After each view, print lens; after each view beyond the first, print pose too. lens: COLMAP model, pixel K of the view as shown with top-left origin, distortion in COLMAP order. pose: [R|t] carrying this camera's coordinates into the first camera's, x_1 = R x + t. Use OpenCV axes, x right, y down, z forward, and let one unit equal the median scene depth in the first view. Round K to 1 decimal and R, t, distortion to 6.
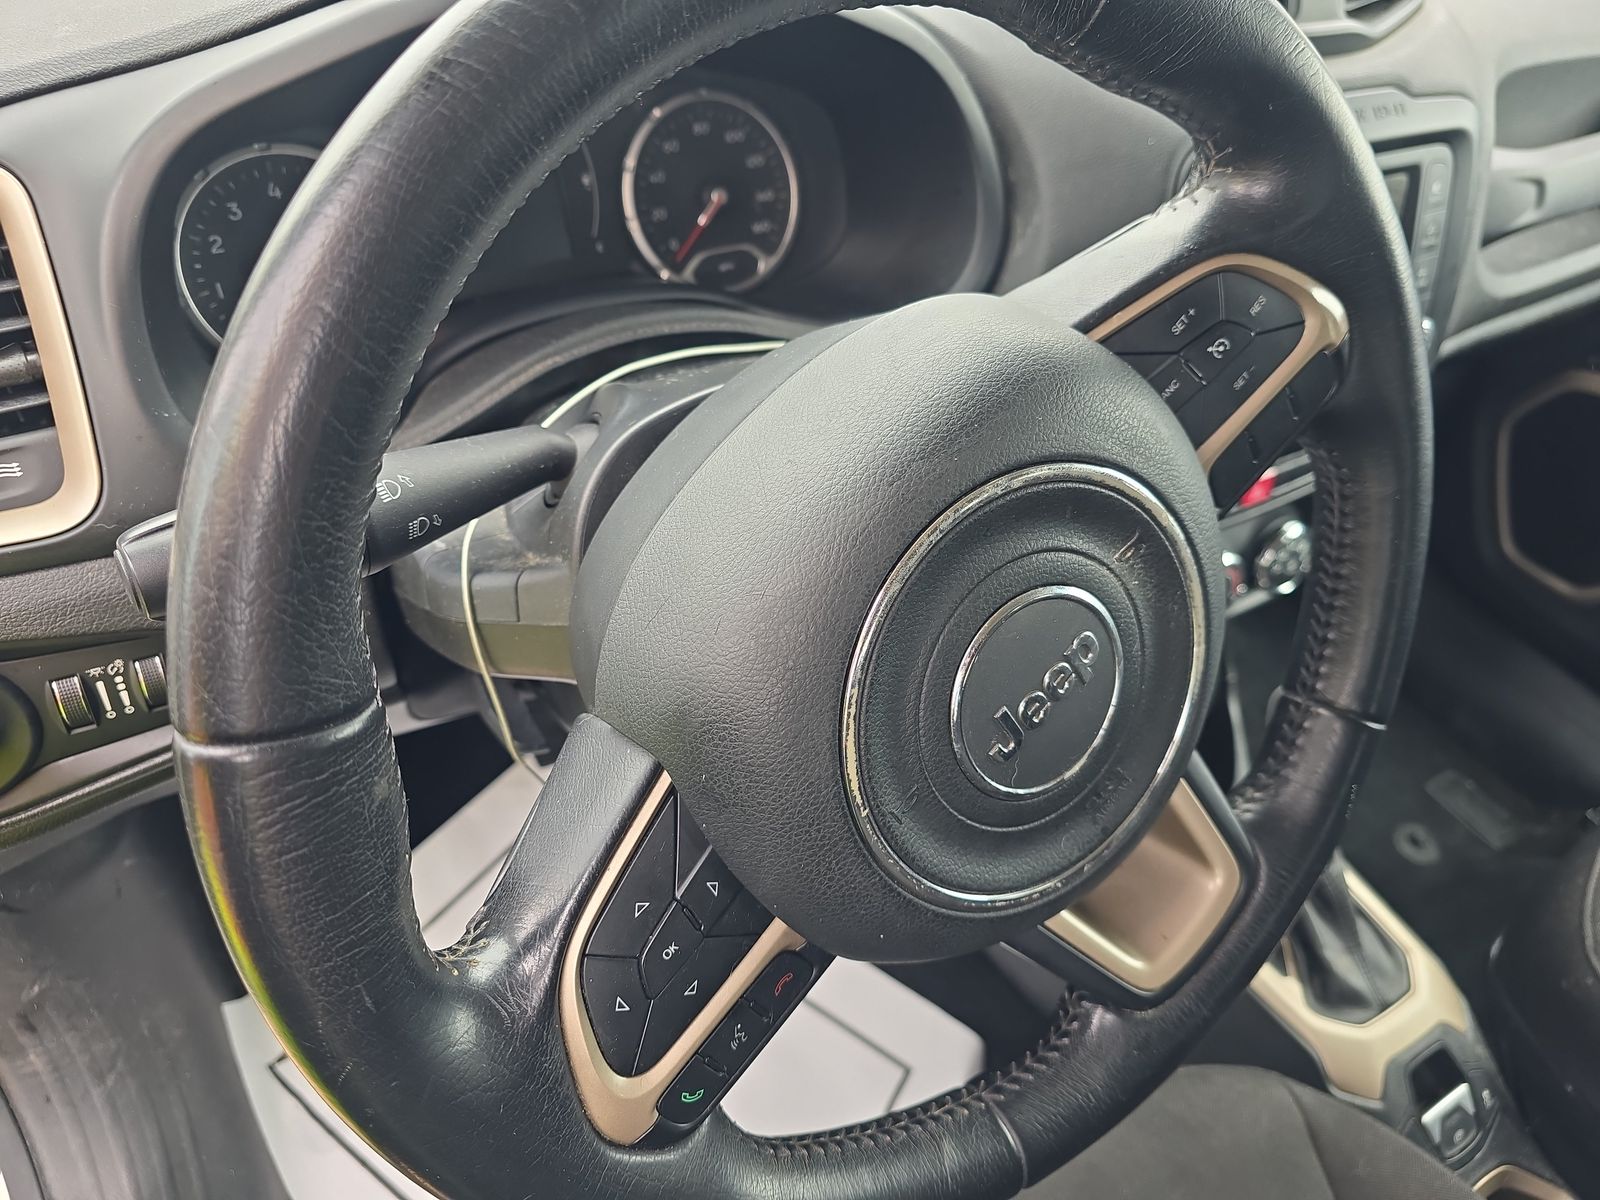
lens RADIAL K [[1279.7, 0, 950.6], [0, 1279.7, 603.5], [0, 0, 1]] dist [0.024513, -0.053363]
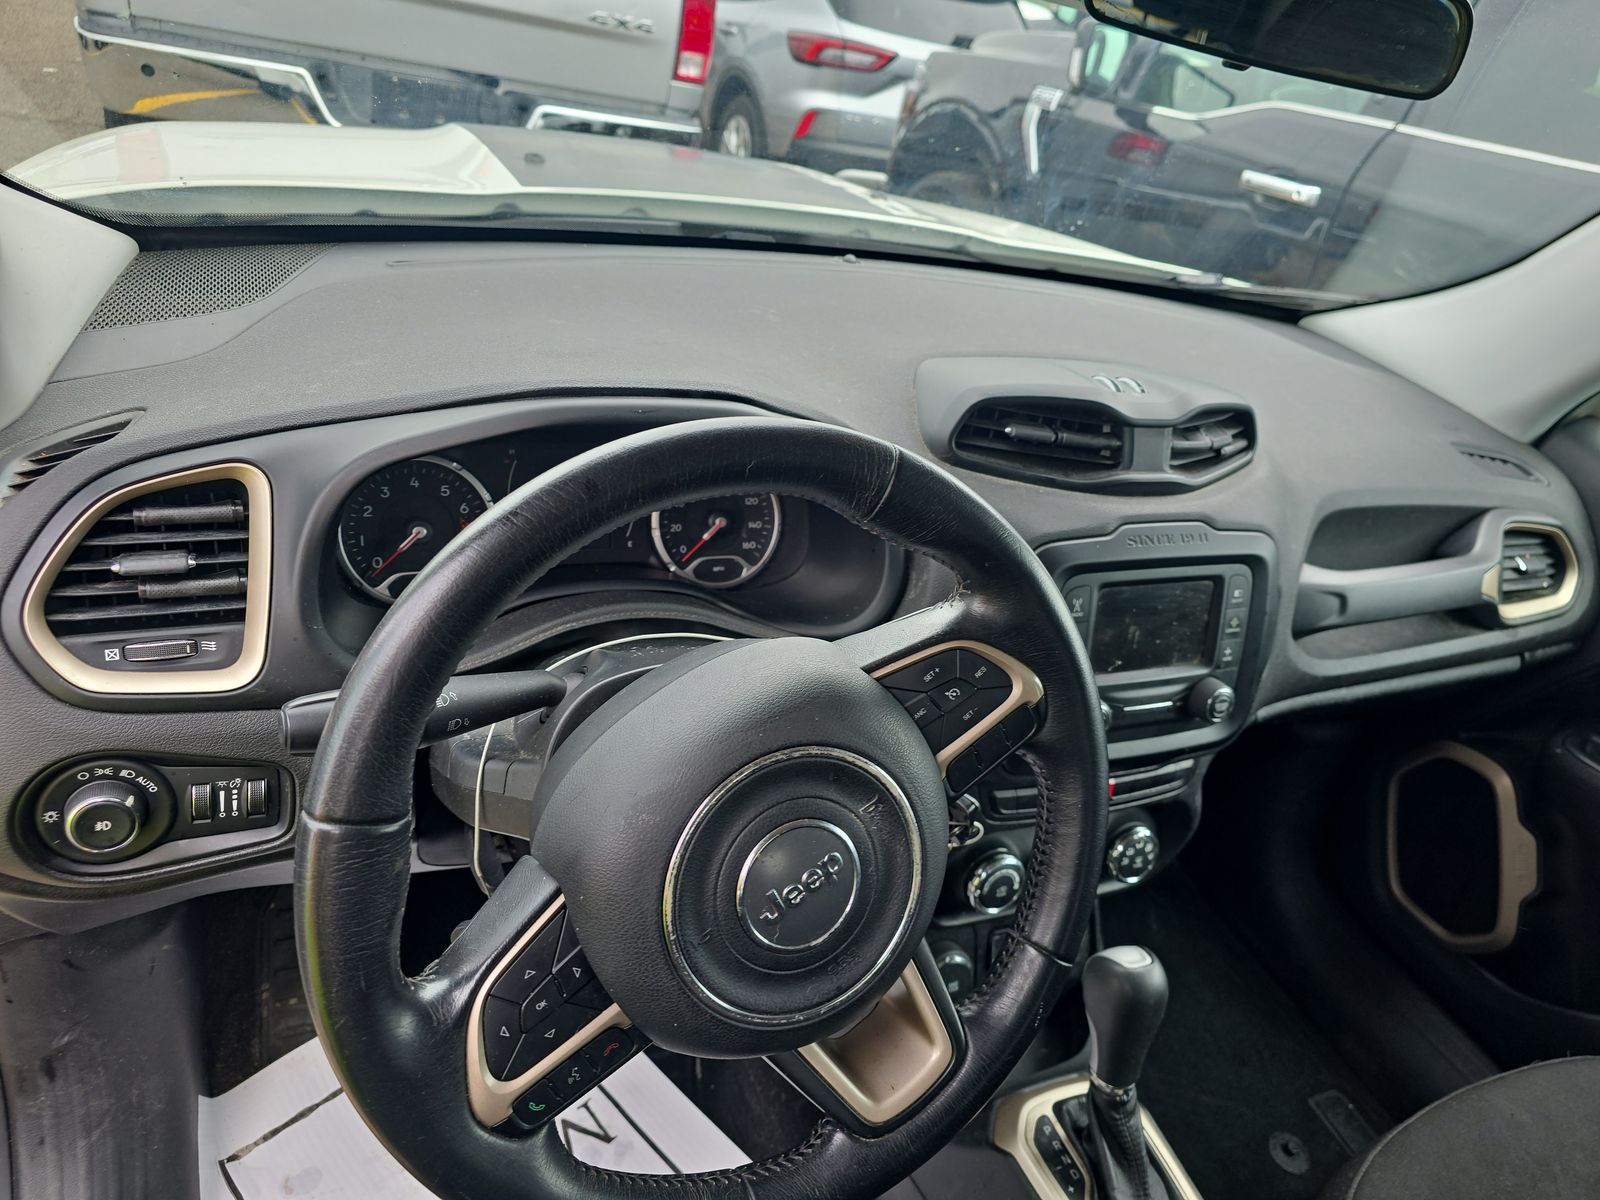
lens RADIAL K [[1279.7, 0, 950.6], [0, 1279.7, 603.5], [0, 0, 1]] dist [0.024513, -0.053363]
pose [[0.987036, 0.153715, -0.046174, 0.224606], [-0.159927, 0.966221, -0.202088, 0.017984], [0.013550, 0.206853, 0.978278, -0.535868]]
